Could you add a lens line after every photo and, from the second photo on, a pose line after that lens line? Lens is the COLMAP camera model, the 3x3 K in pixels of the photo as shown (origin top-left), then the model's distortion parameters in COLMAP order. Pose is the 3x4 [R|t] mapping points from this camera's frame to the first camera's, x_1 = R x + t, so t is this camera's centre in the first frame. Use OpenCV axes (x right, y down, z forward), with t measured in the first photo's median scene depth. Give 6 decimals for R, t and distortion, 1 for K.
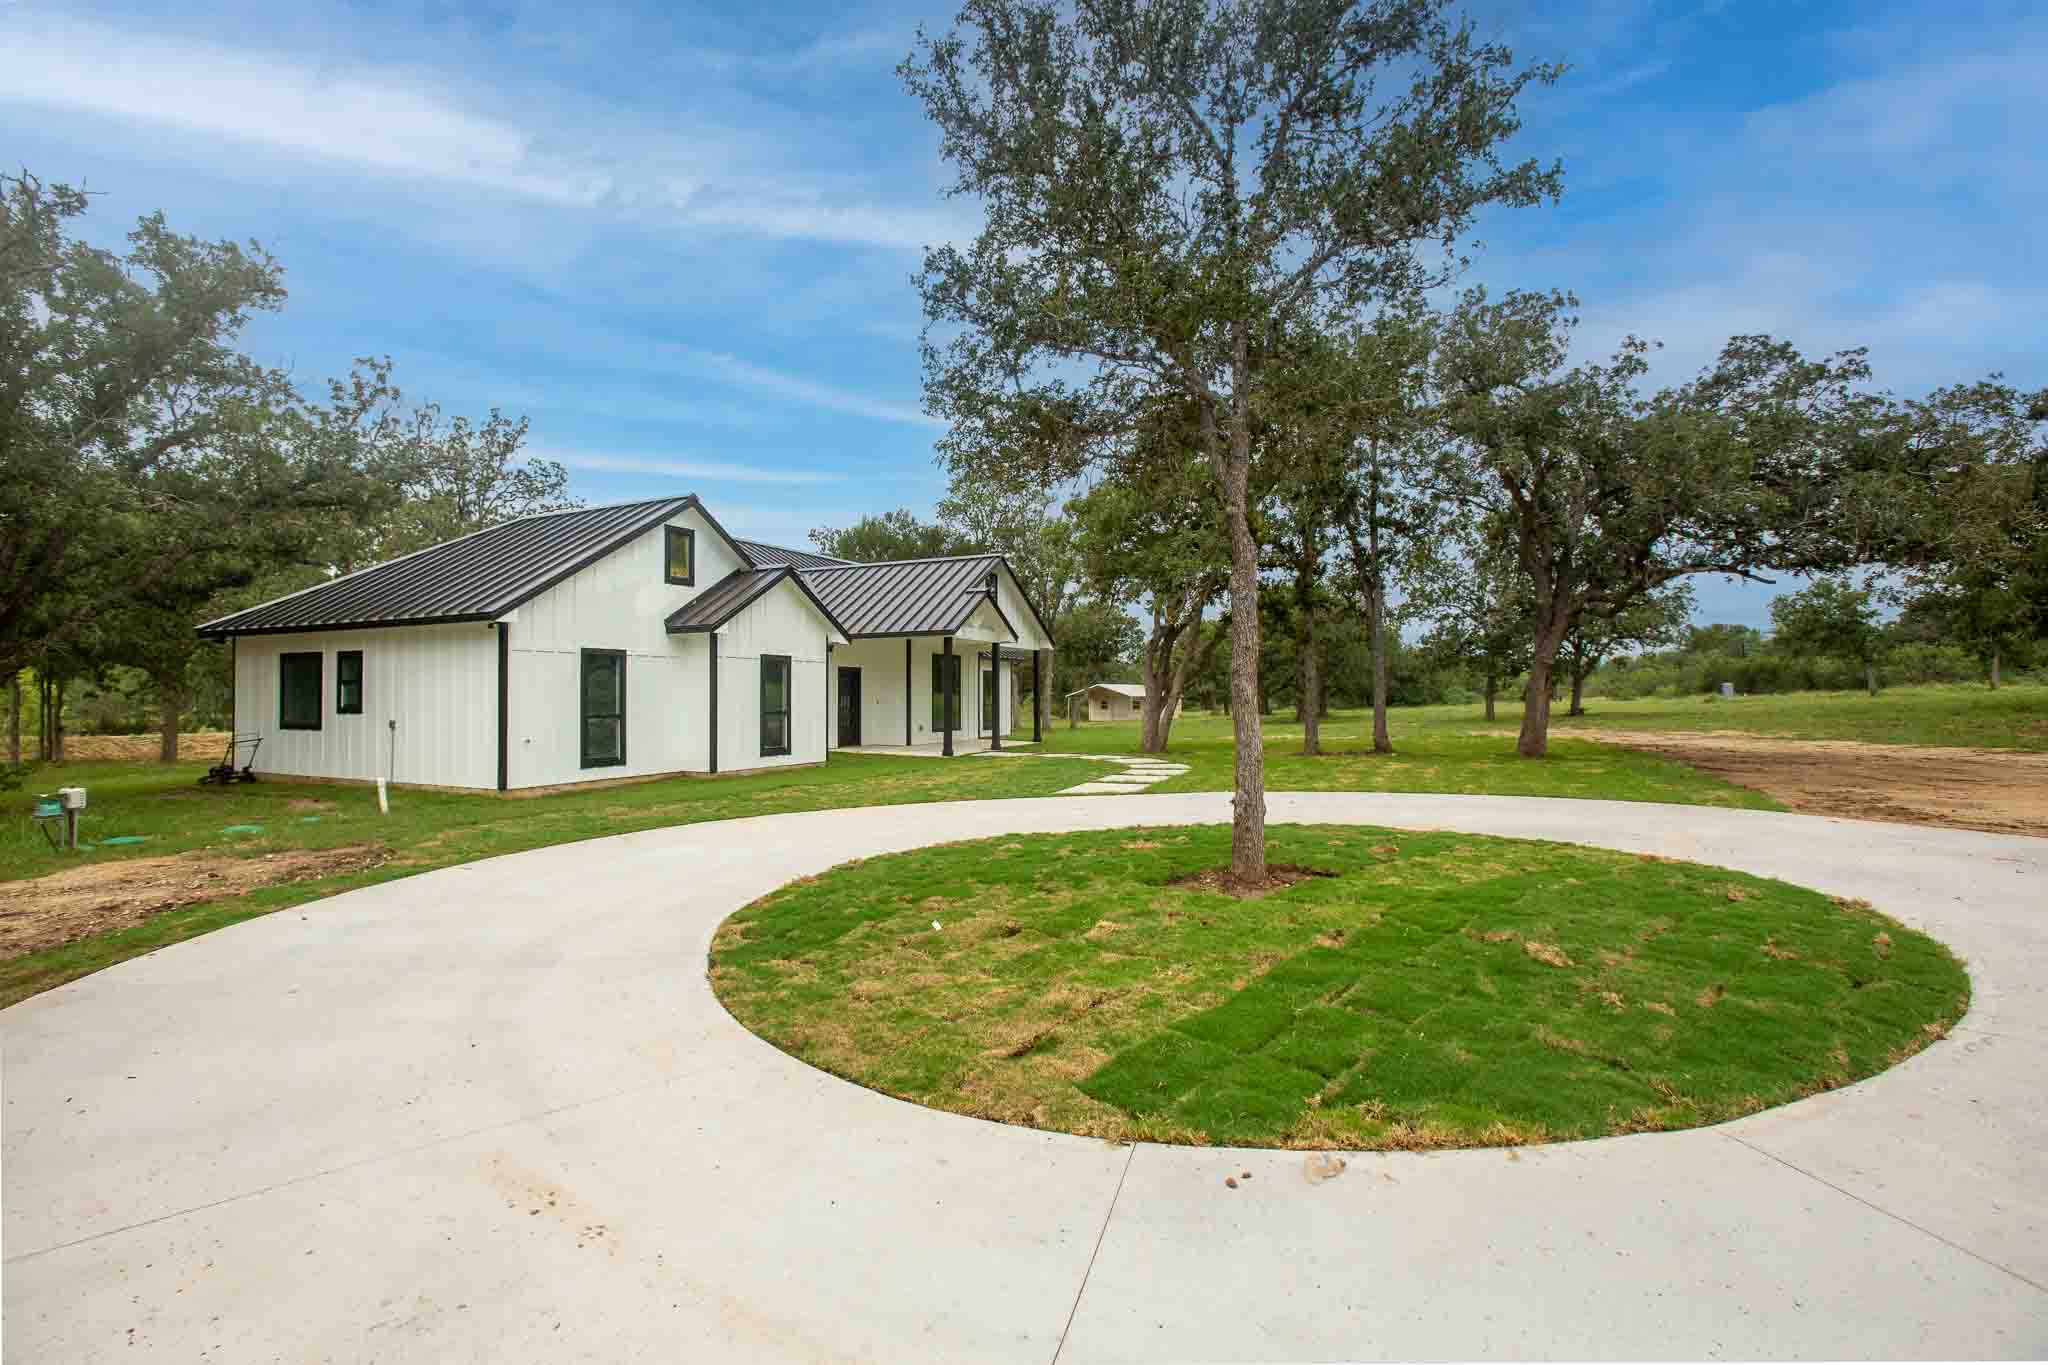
lens RADIAL K [[947.4, 0, 1021.9], [0, 947.4, 683.8], [0, 0, 1]] dist [-0.028800, 0.001475]
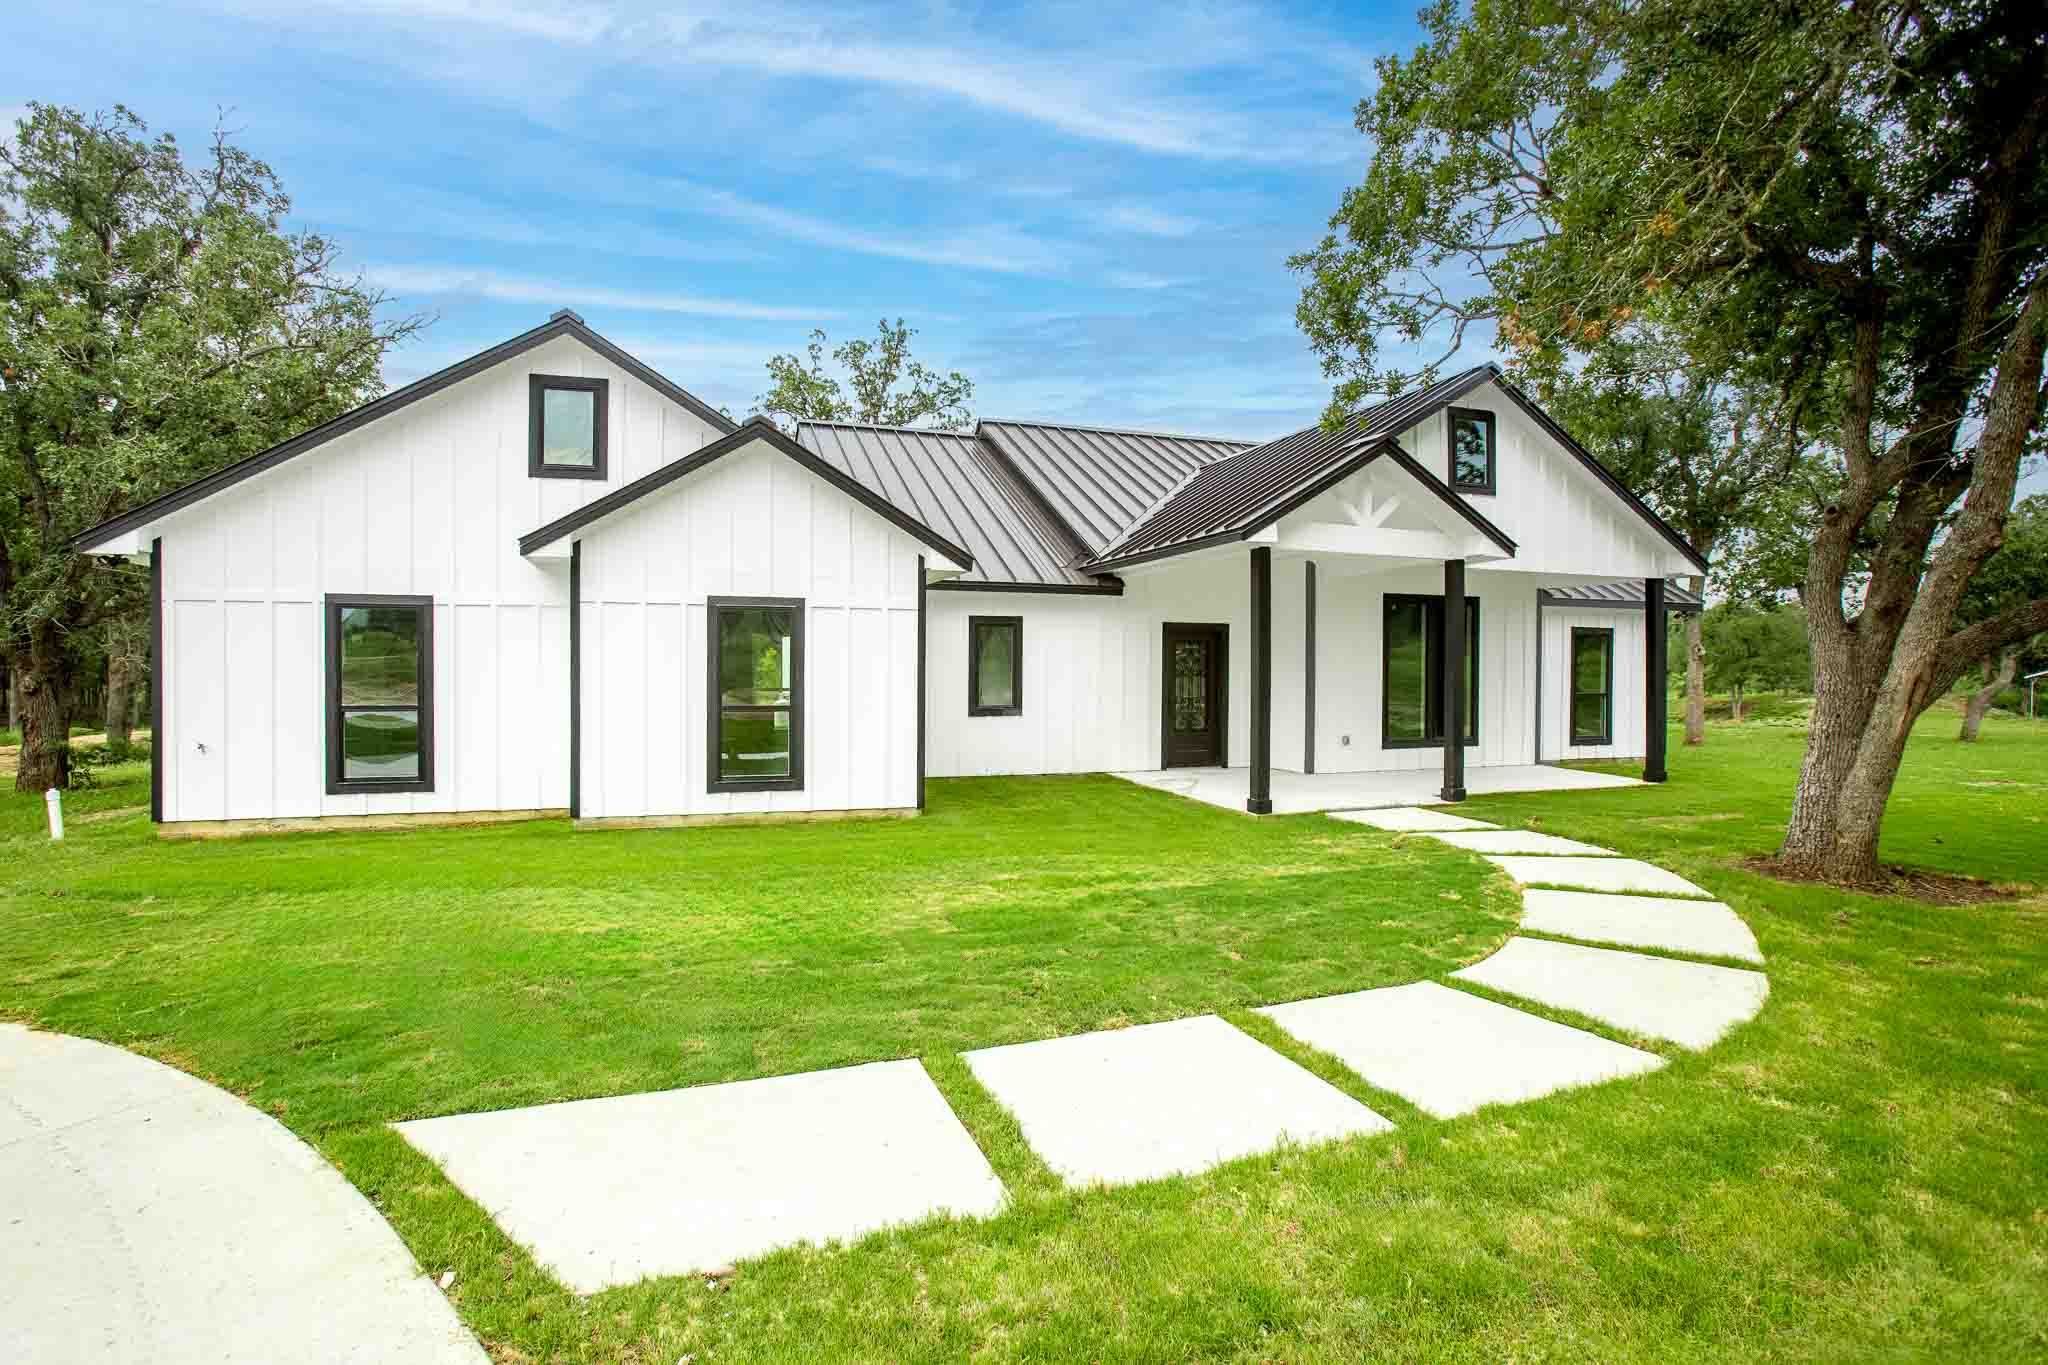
lens RADIAL K [[947.4, 0, 1005.8], [0, 947.4, 670.9], [0, 0, 1]] dist [-0.028800, 0.001475]
pose [[0.675187, 0.011624, -0.737555, 0.164791], [0.000271, 0.999872, 0.016007, 0.001243], [0.737647, -0.011007, 0.675097, 0.578693]]
